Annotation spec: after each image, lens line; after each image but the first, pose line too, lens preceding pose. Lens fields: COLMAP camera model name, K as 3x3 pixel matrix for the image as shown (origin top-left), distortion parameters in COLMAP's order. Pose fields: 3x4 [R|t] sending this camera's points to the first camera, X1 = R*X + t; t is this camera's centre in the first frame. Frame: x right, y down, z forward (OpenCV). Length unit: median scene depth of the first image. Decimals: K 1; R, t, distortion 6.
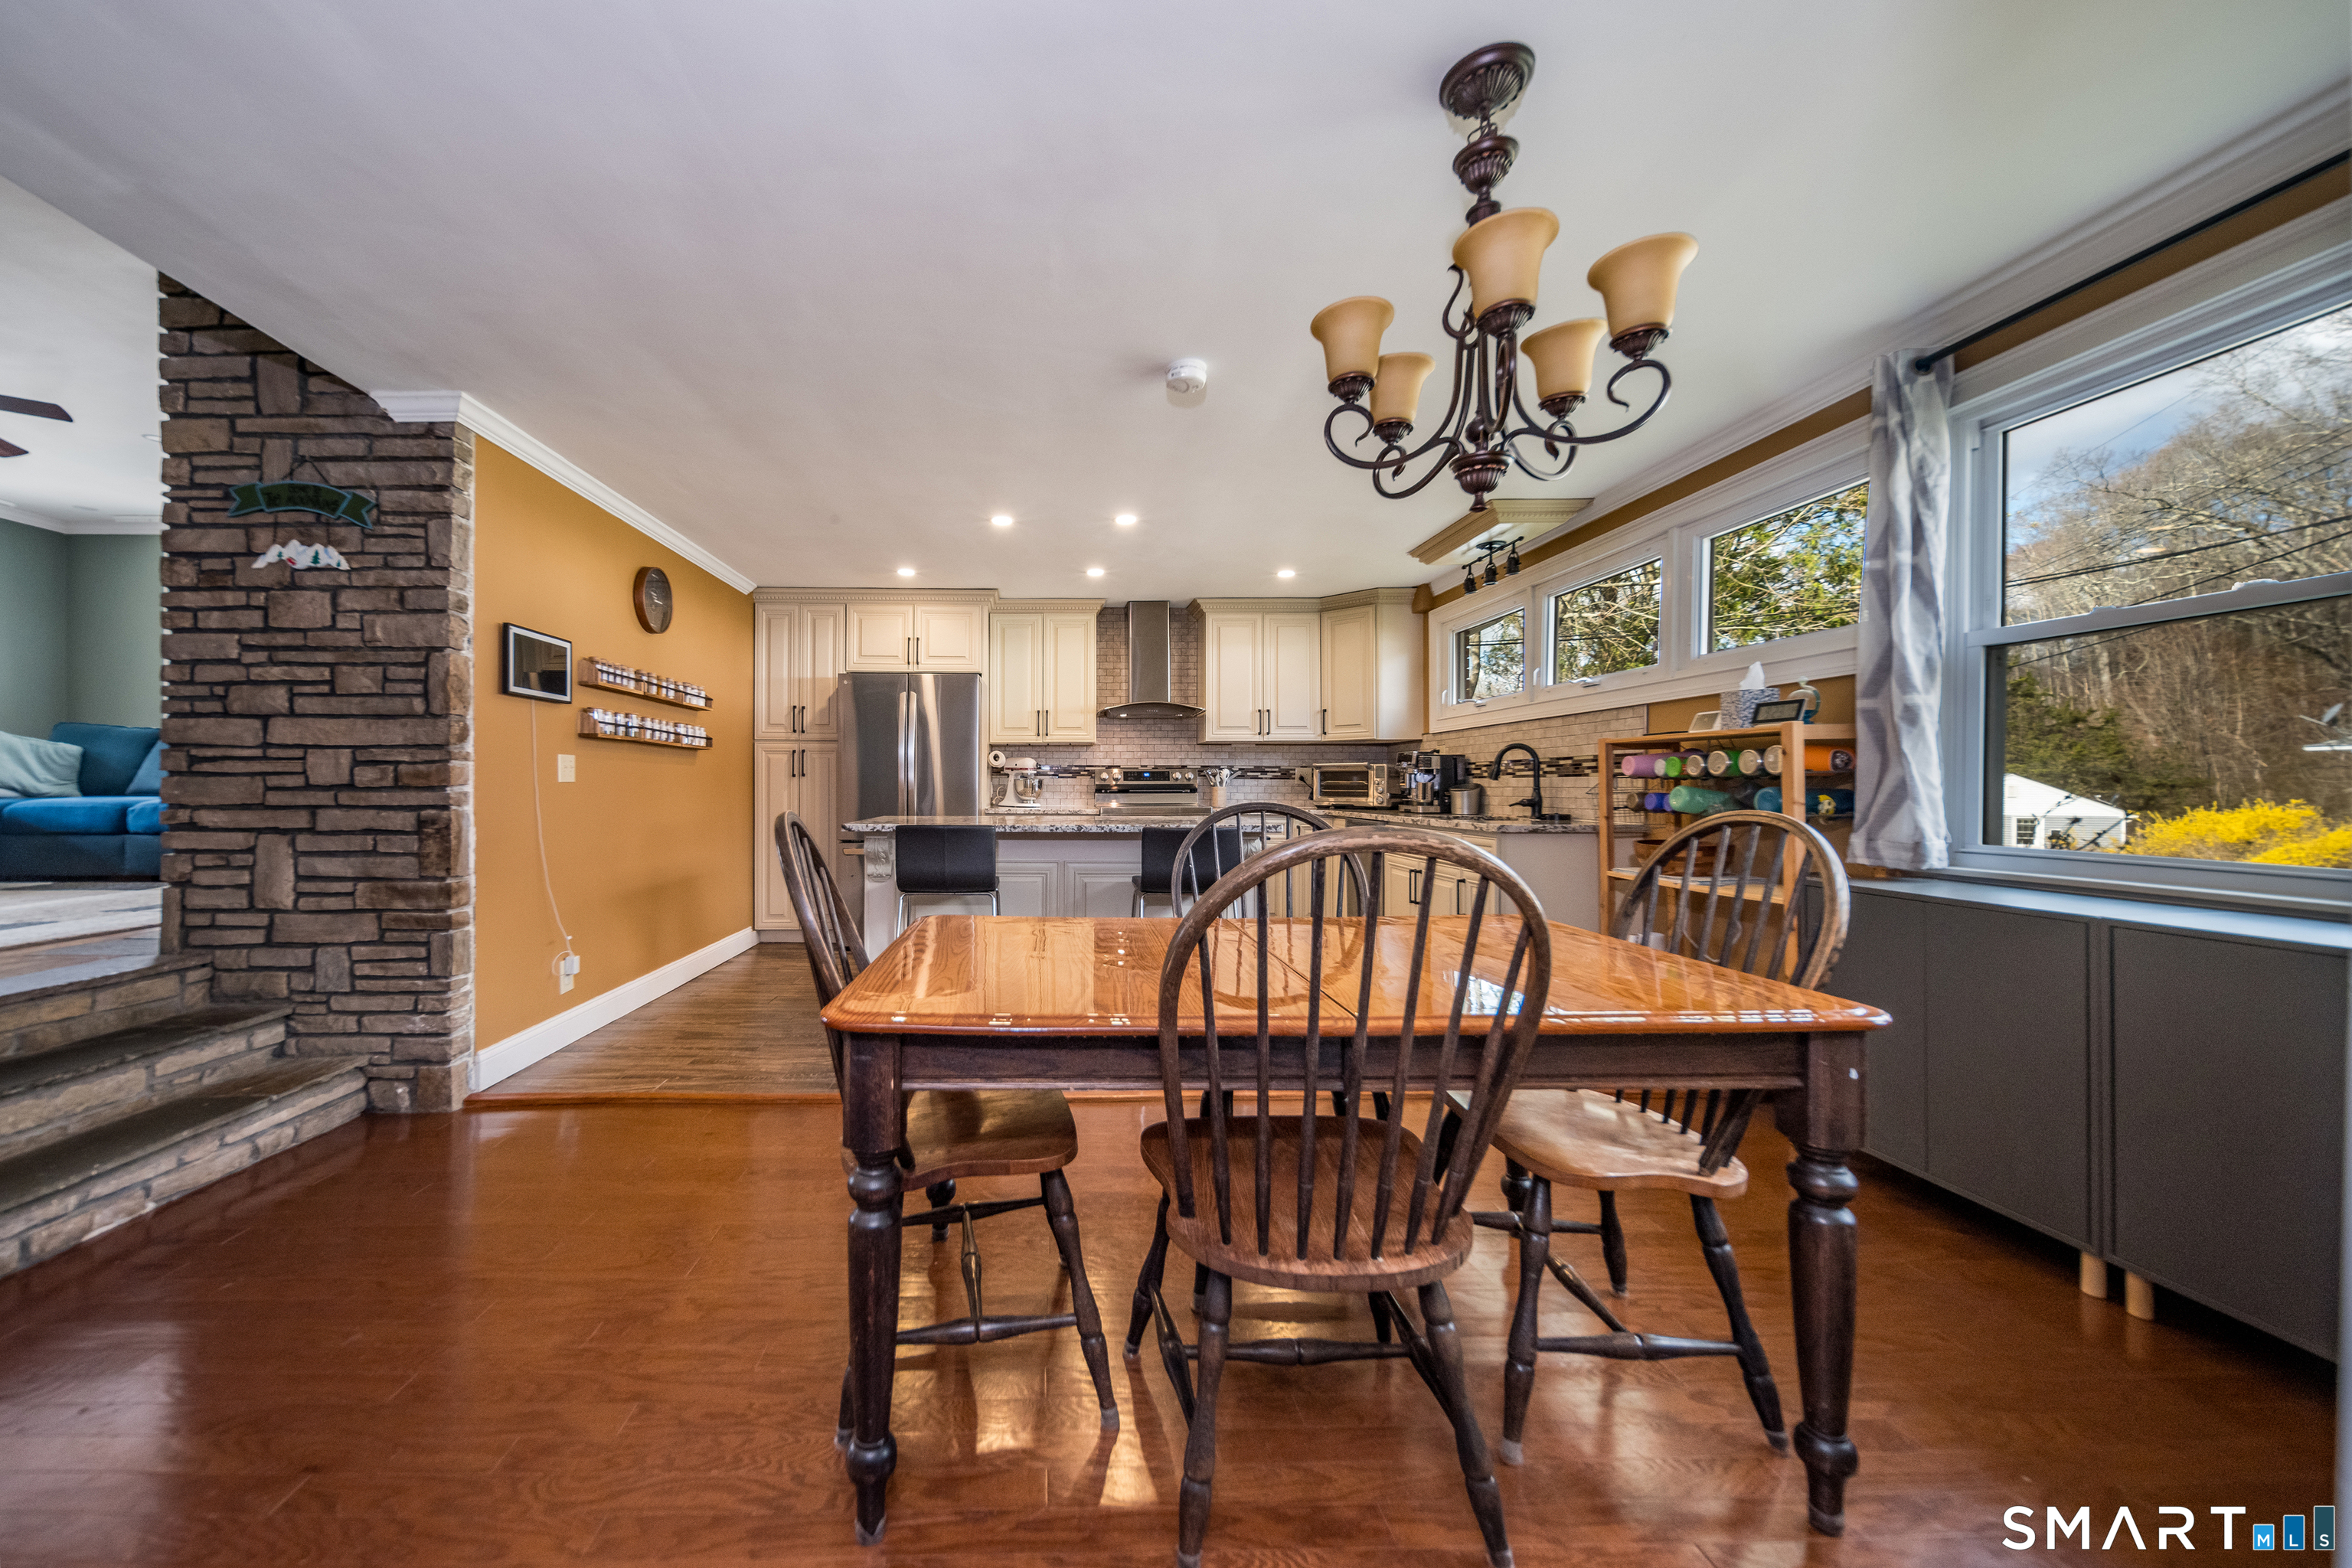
lens RADIAL K [[912.3, 0, 1112.8], [0, 912.3, 787.2], [0, 0, 1]] dist [0.016269, 0.000197]
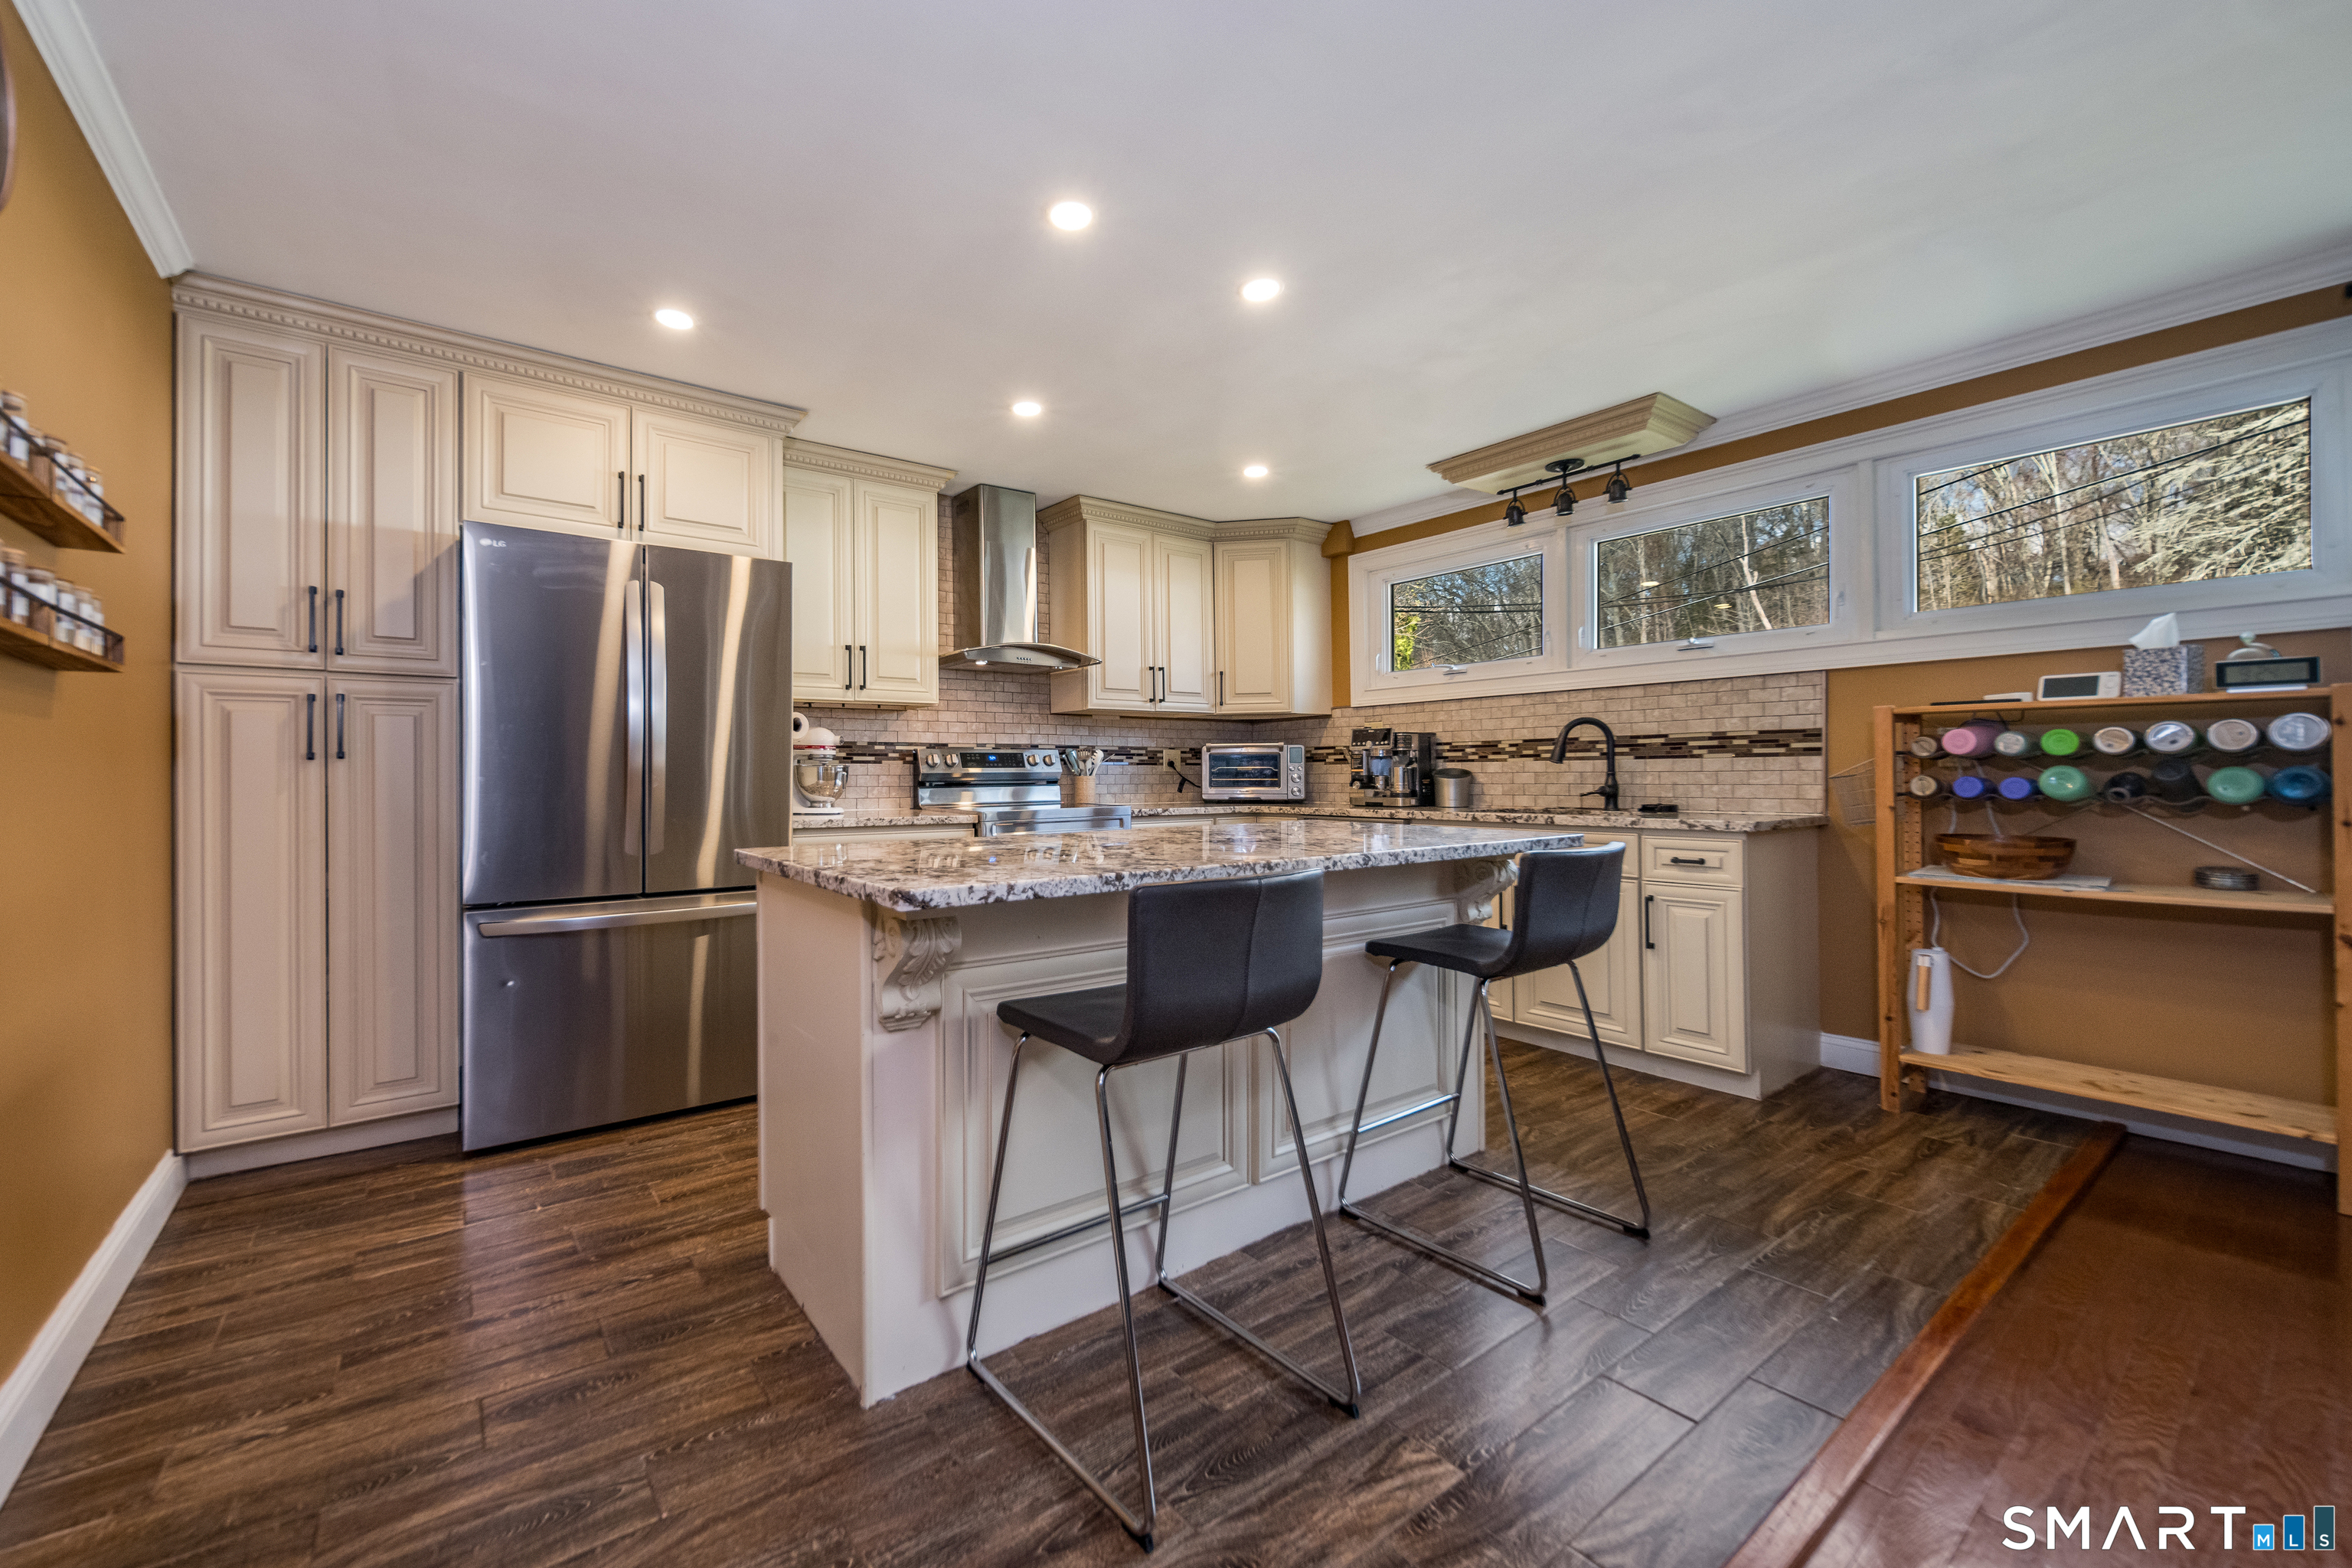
lens RADIAL K [[912.3, 0, 1127.4], [0, 912.3, 757.3], [0, 0, 1]] dist [0.016269, 0.000197]
pose [[0.837133, 0.002546, 0.546993, -0.253819], [0.008670, 0.999802, -0.017923, -0.001807], [-0.546931, 0.019746, 0.836945, 0.427222]]
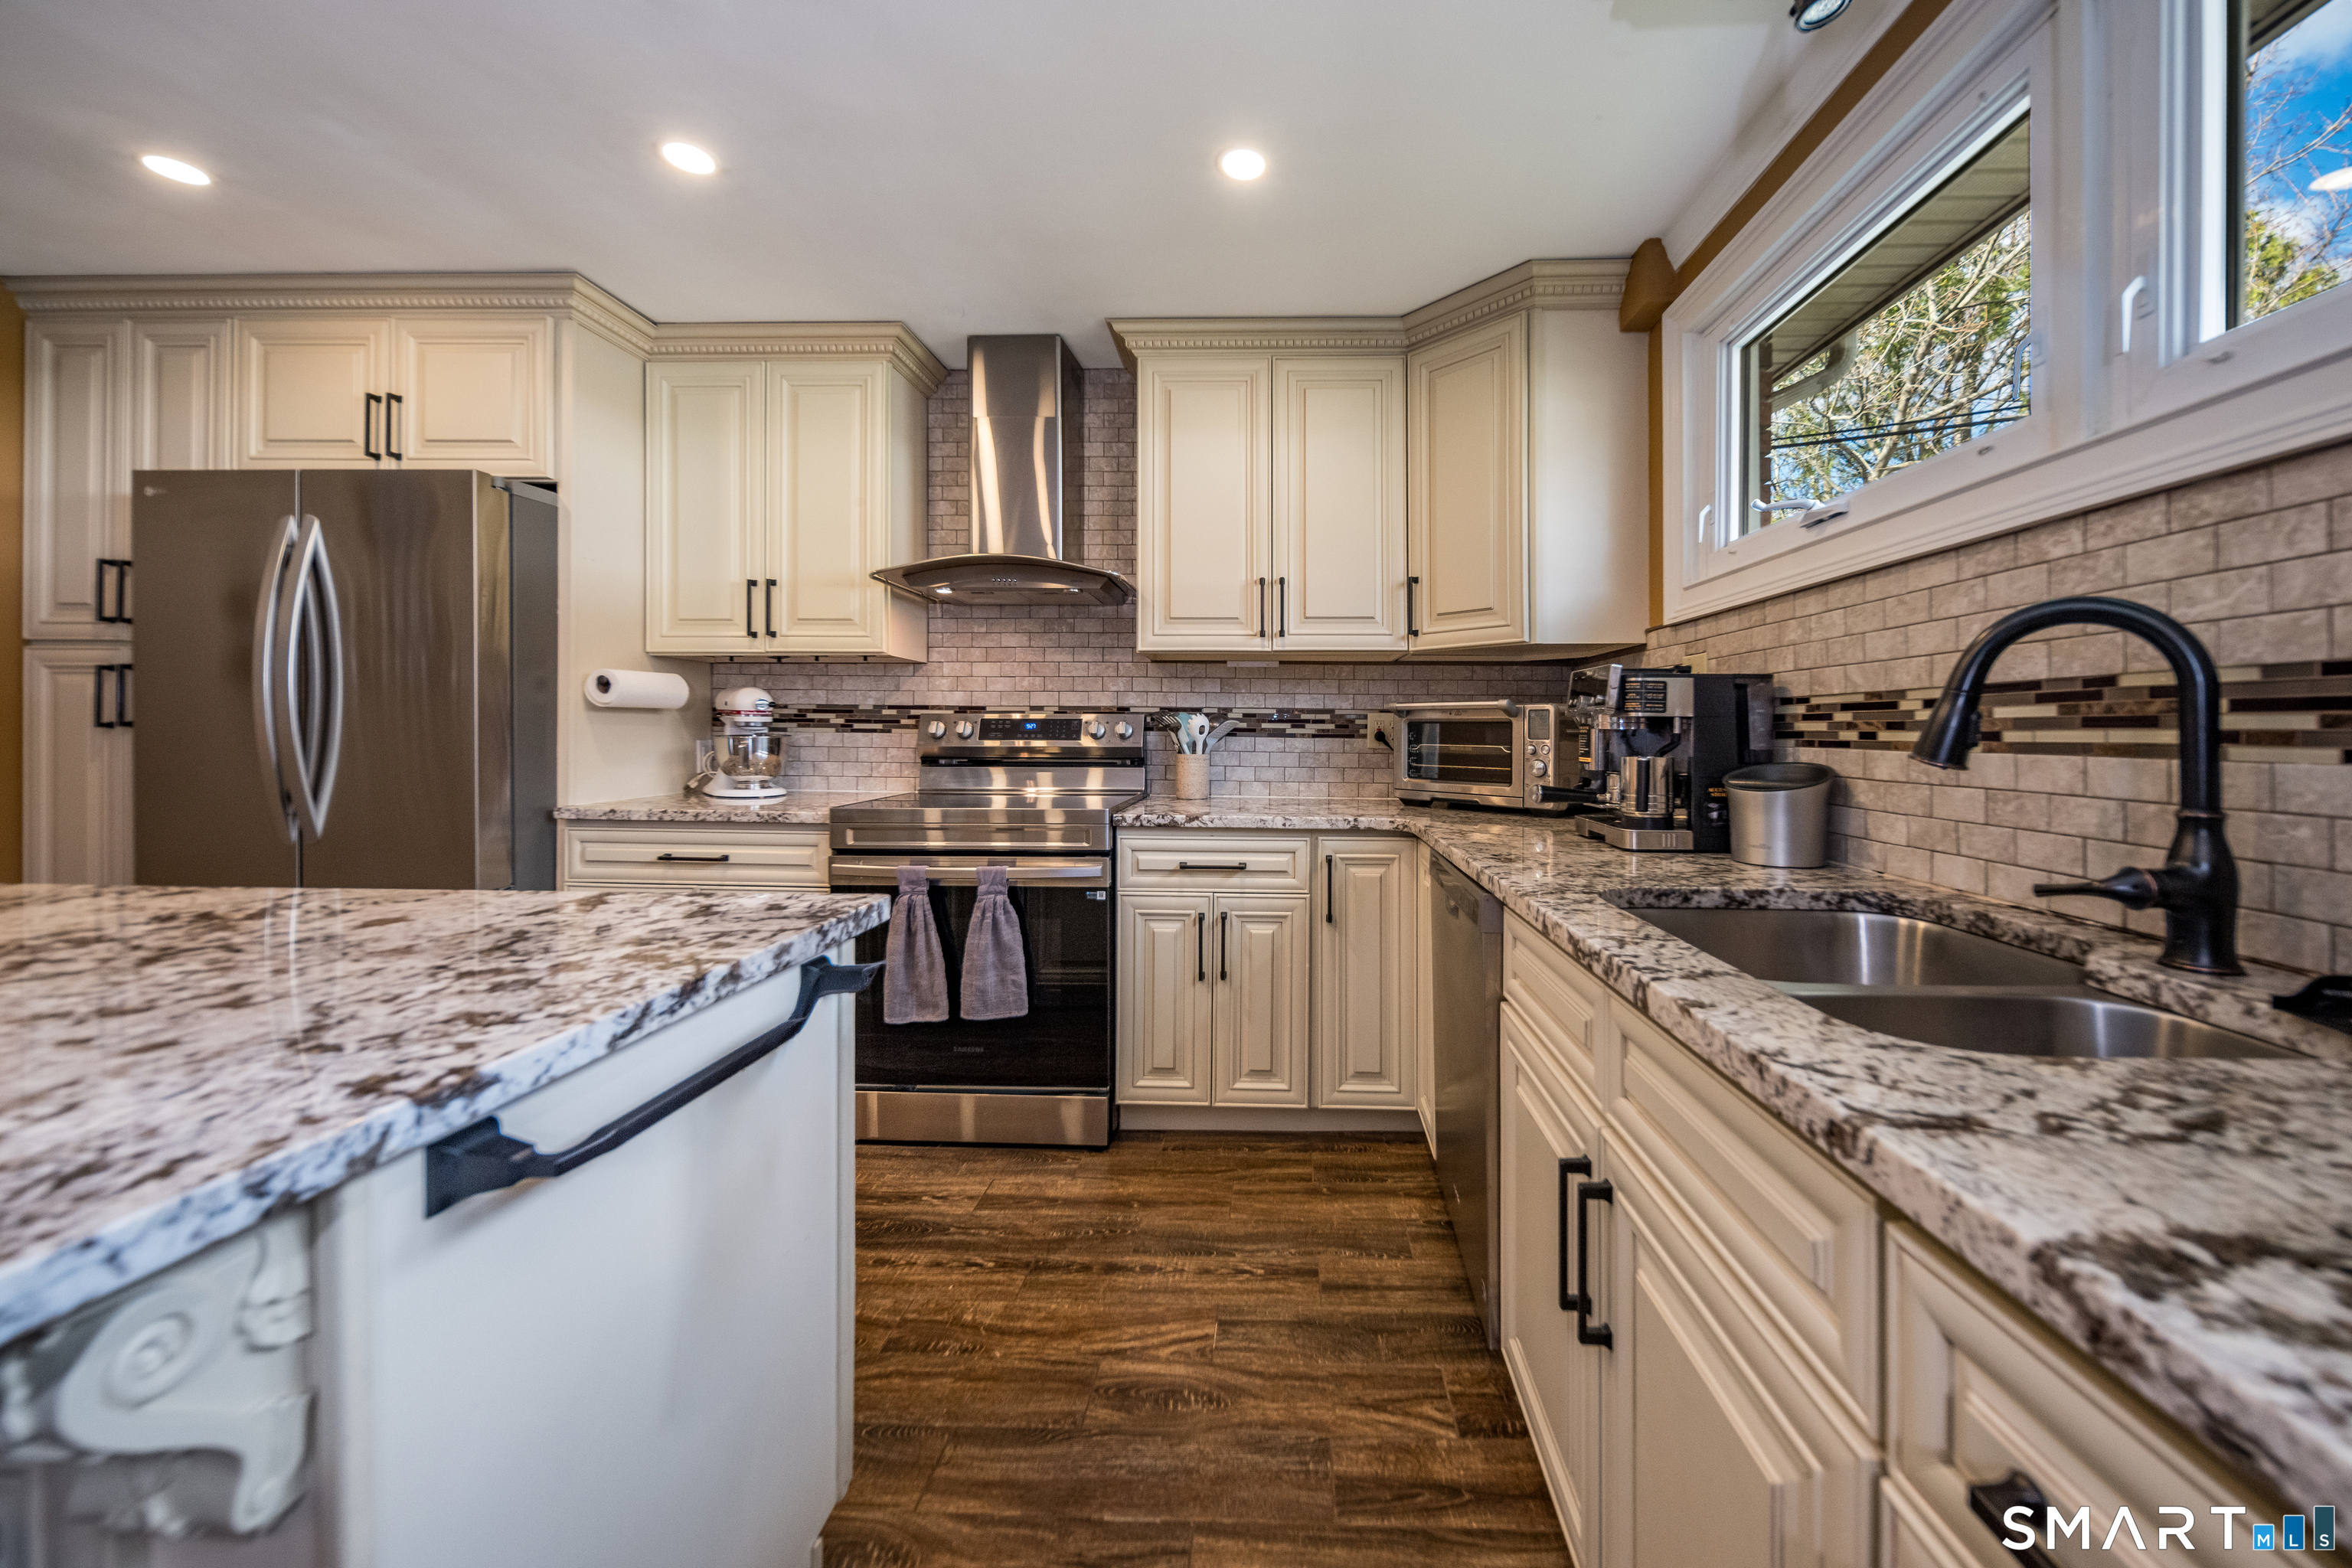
lens RADIAL K [[881.7, 0, 1284.2], [0, 881.7, 713.6], [0, 0, 1]] dist [0.008086, 0.000167]
pose [[0.995896, 0.005297, -0.090345, 0.216735], [-0.007303, 0.999734, -0.021890, -0.011964], [0.090205, 0.022460, 0.995670, 0.604097]]
